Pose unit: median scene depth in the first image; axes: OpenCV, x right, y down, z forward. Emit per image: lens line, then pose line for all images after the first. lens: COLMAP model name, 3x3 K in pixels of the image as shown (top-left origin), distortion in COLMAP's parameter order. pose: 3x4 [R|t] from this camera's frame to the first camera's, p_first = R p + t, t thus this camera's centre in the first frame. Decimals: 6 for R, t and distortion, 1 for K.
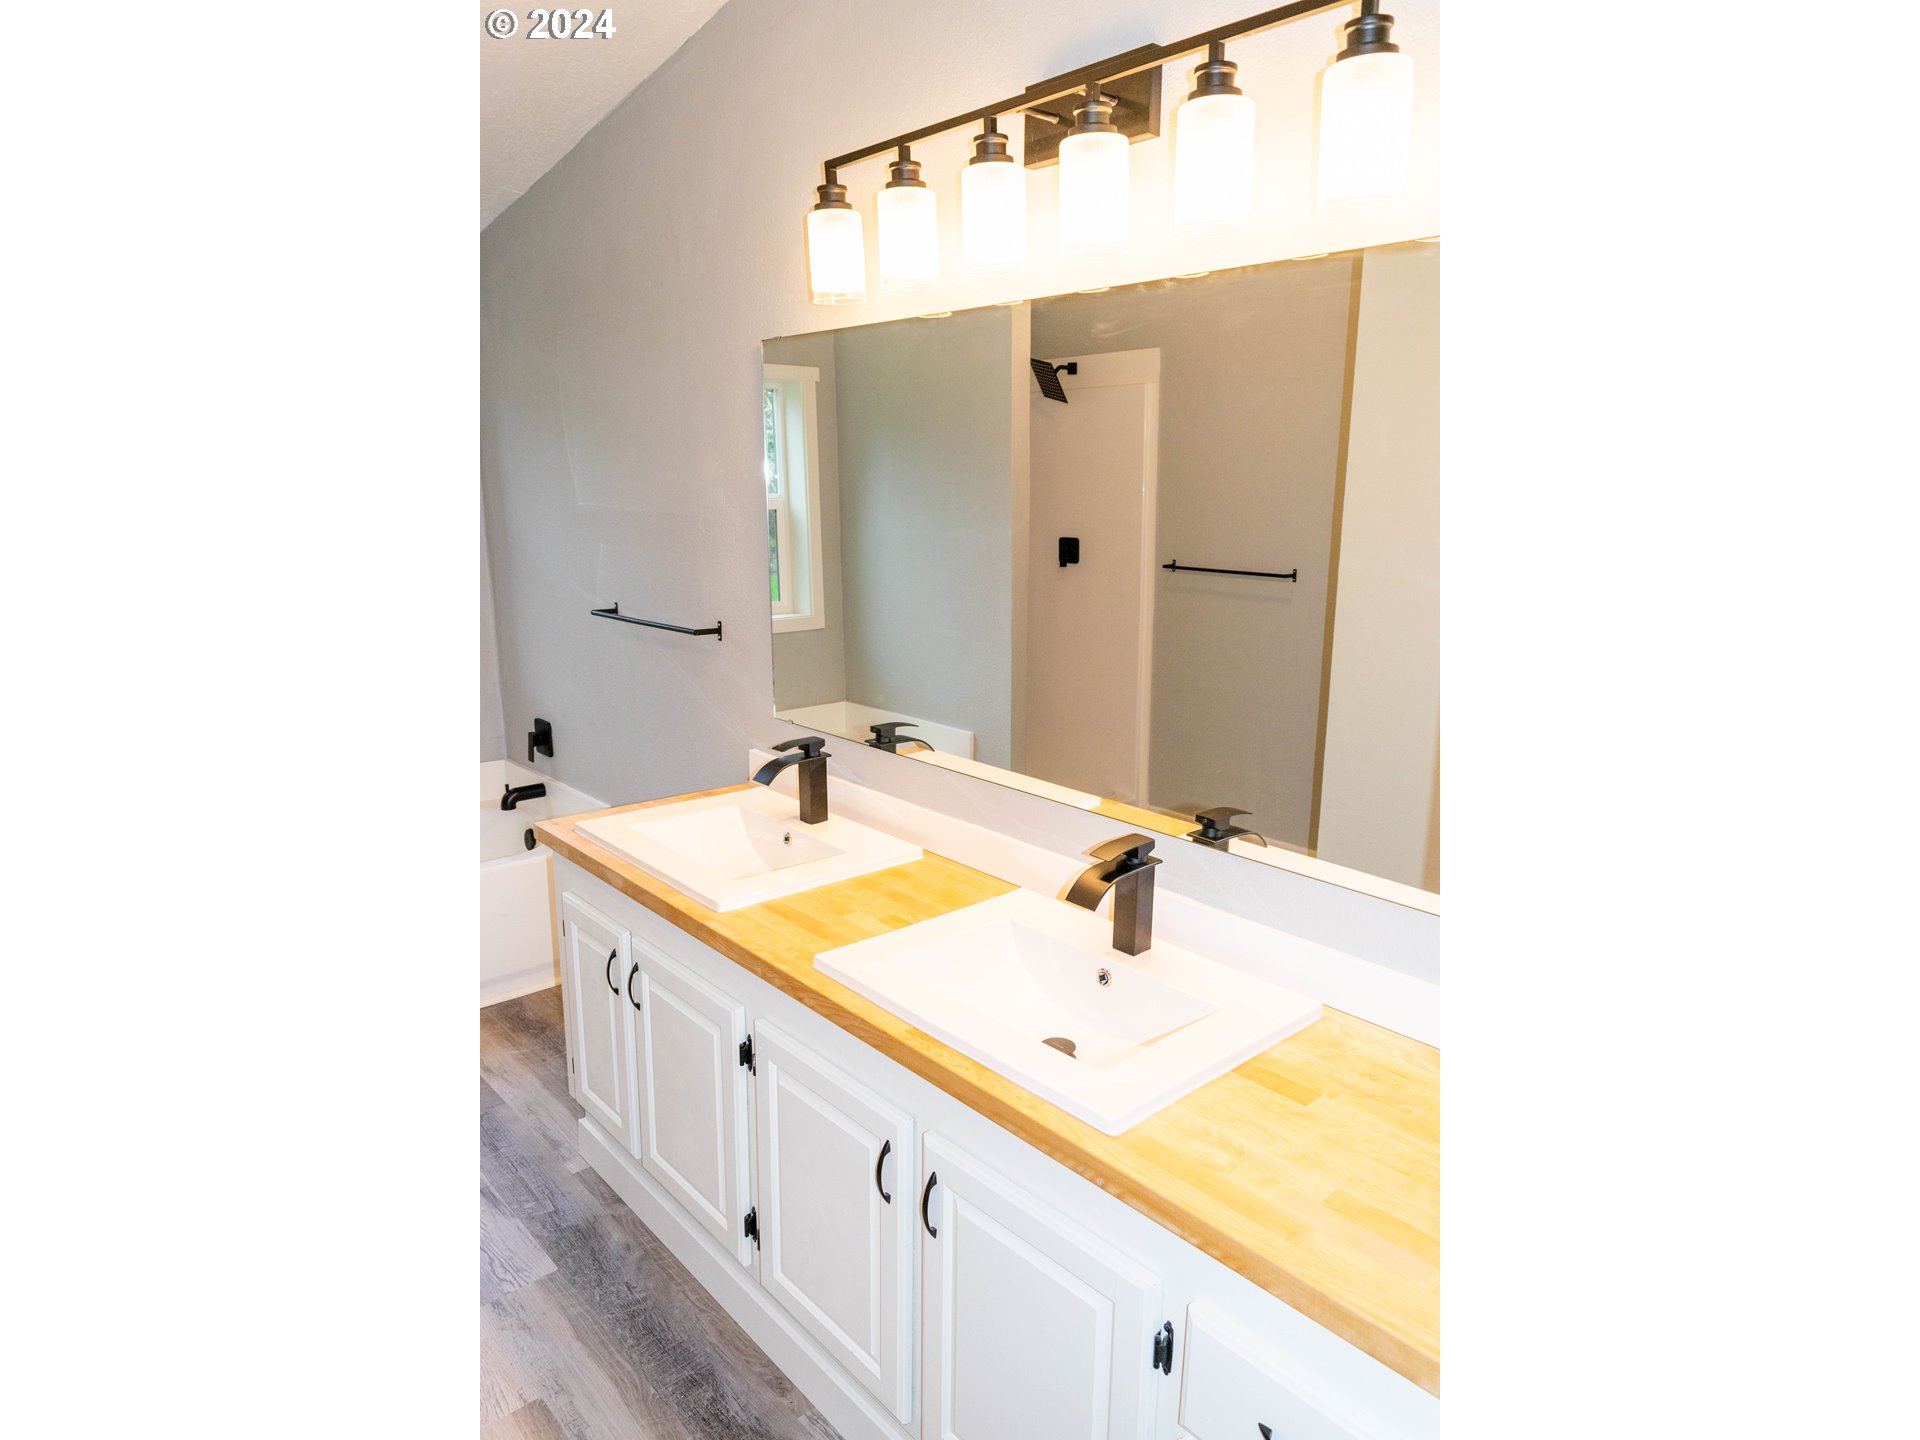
lens RADIAL K [[1104.4, 0, 963.3], [0, 1104.4, 724.9], [0, 0, 1]] dist [0.011682, 0.000448]
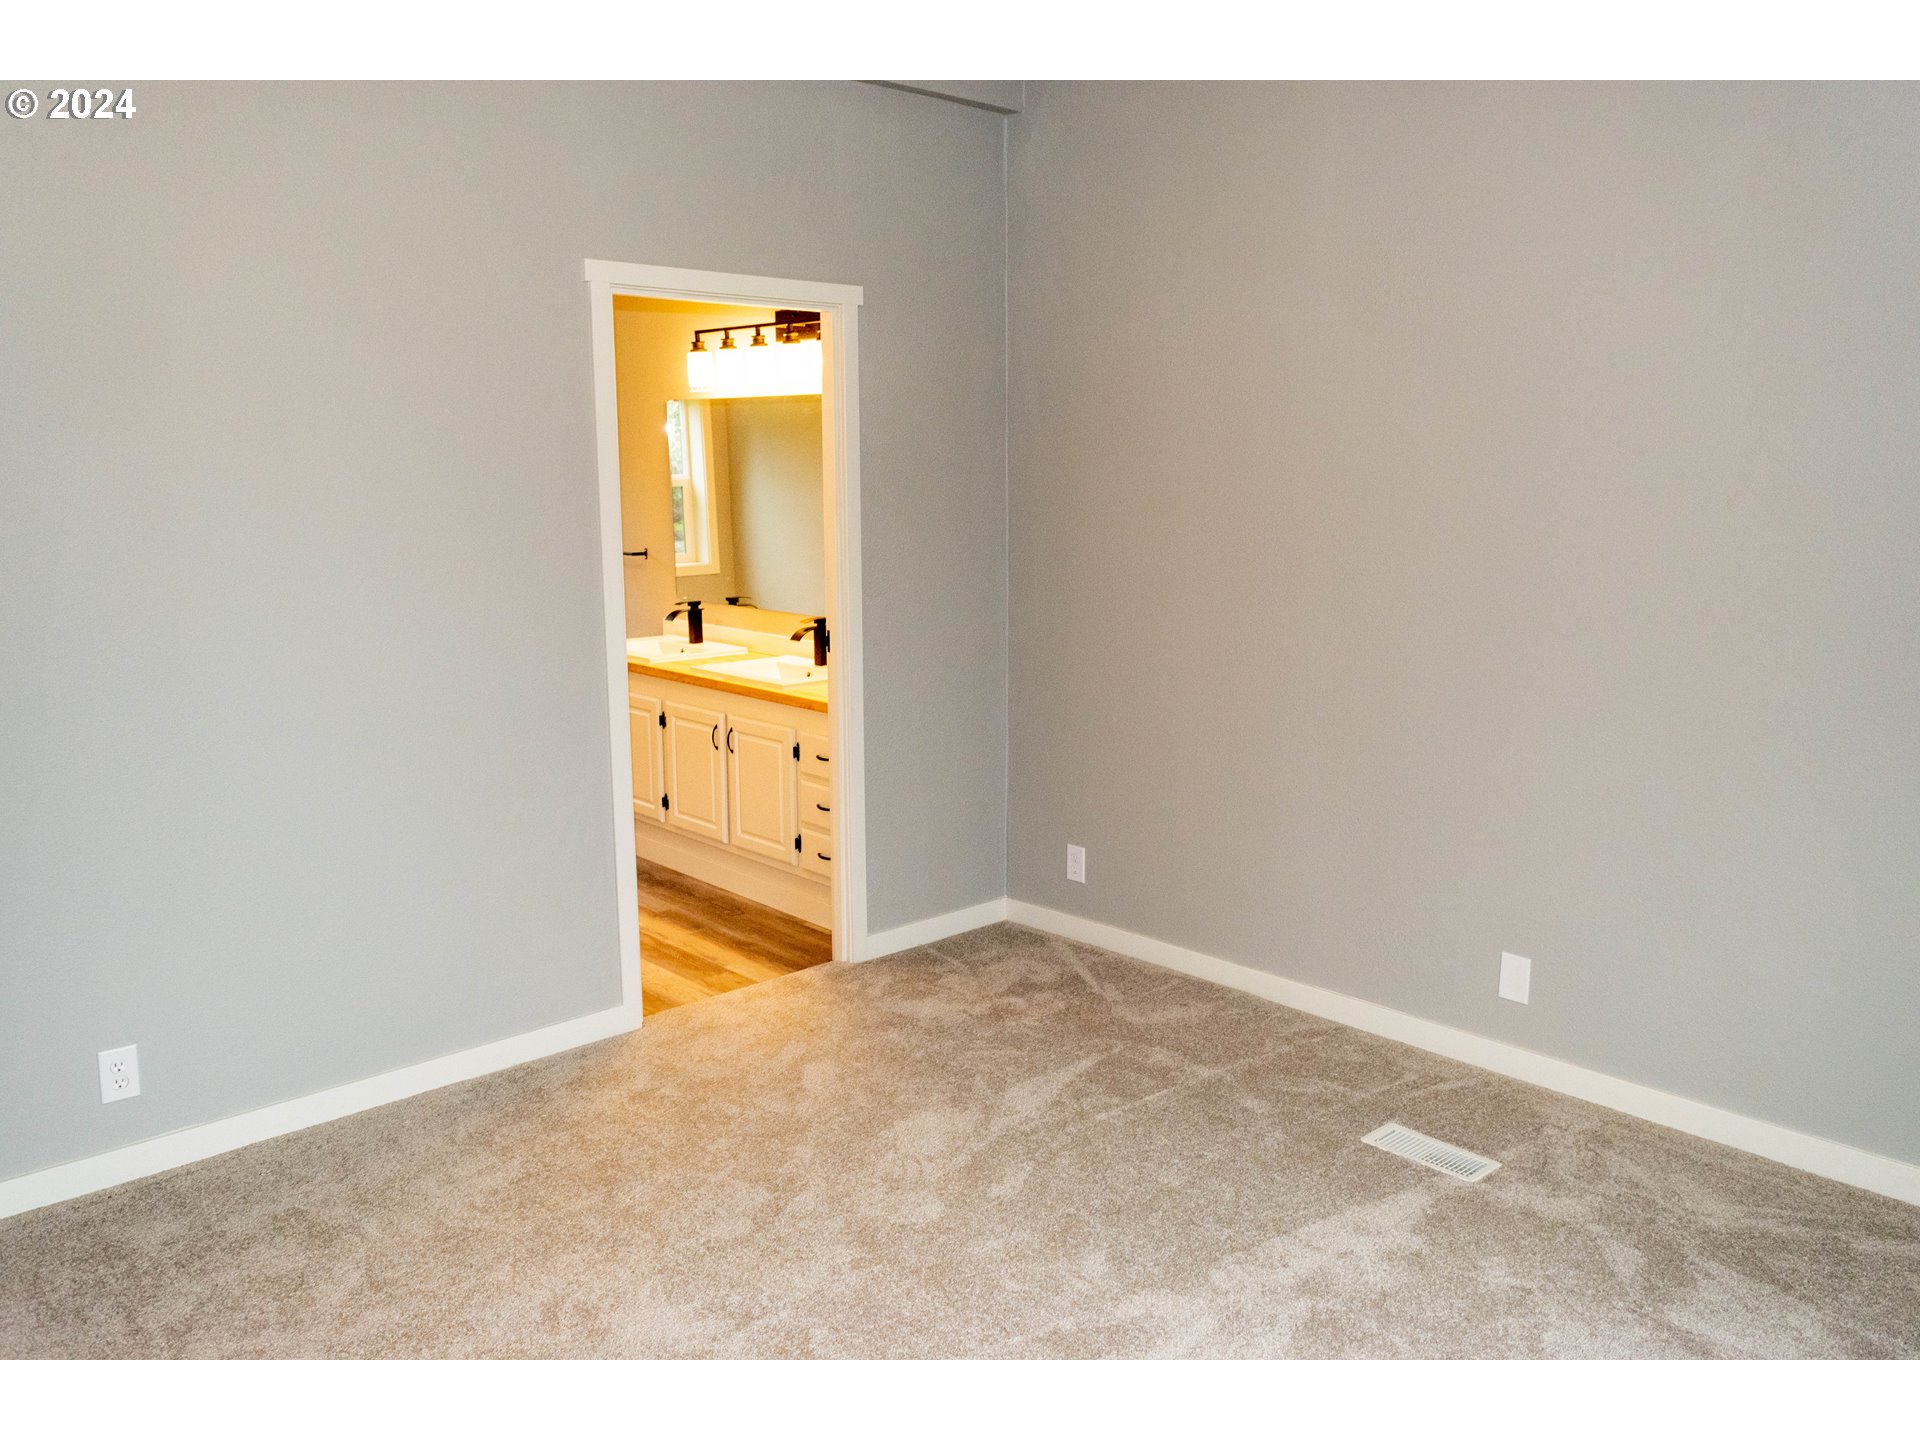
lens RADIAL K [[1466.0, 0, 952.7], [0, 1466.0, 715.3], [0, 0, 1]] dist [-0.000944, -0.002511]
pose [[0.999890, -0.013651, 0.005821, 0.307040], [0.013849, 0.999273, -0.035527, 0.313229], [-0.005332, 0.035603, 0.999352, -1.609053]]
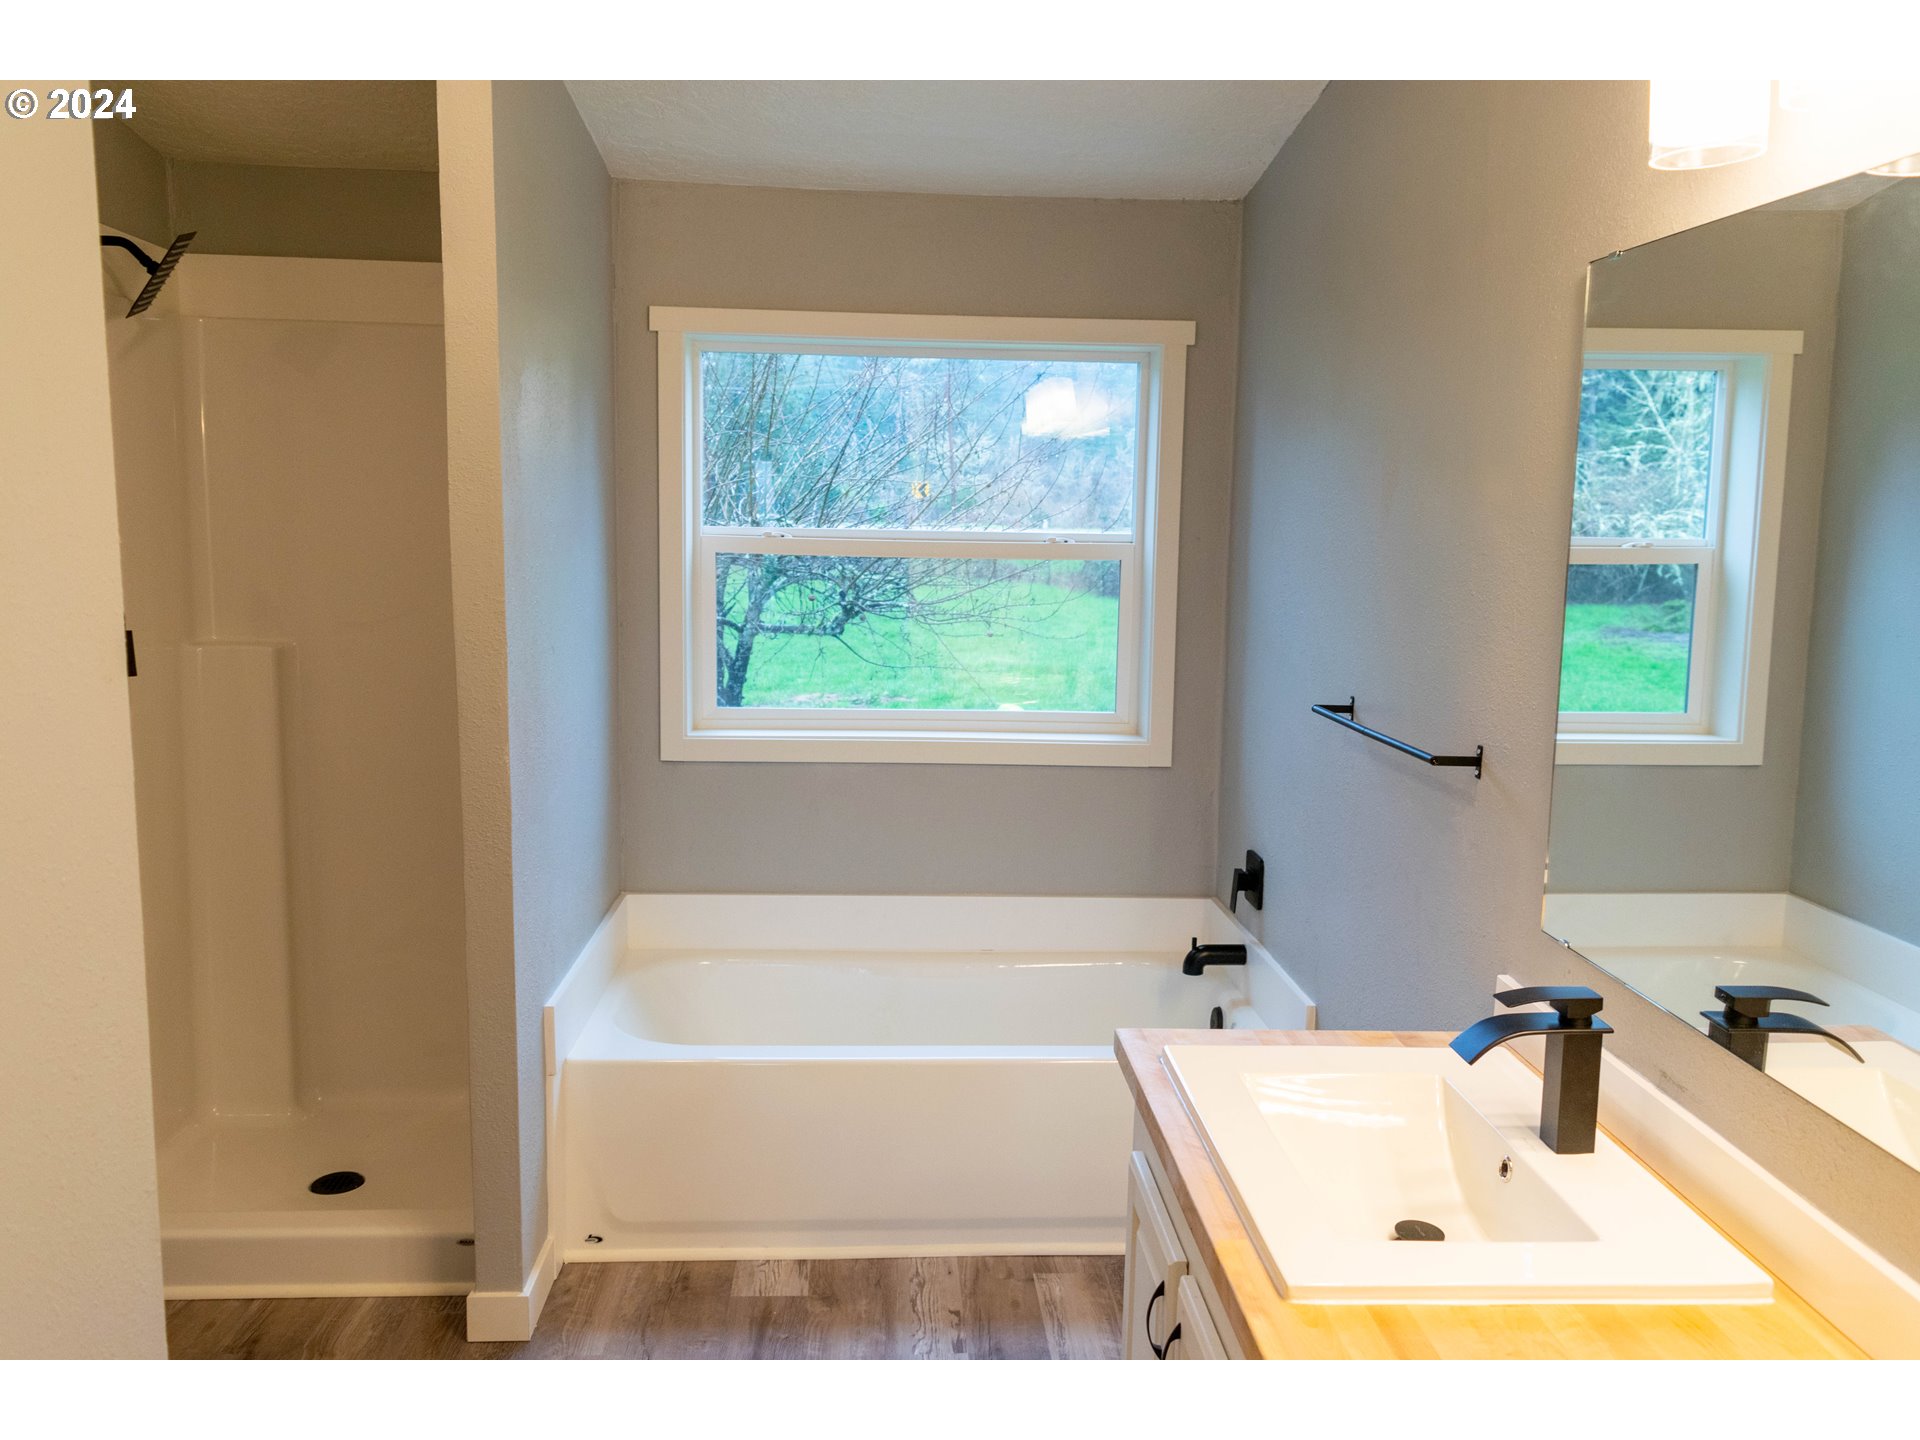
lens RADIAL K [[1466.0, 0, 952.7], [0, 1466.0, 715.3], [0, 0, 1]] dist [-0.000944, -0.002511]
pose [[0.773756, 0.095573, -0.626232, 0.055823], [-0.148469, 0.988379, -0.032603, -0.049600], [0.615839, 0.118203, 0.778954, 0.254403]]
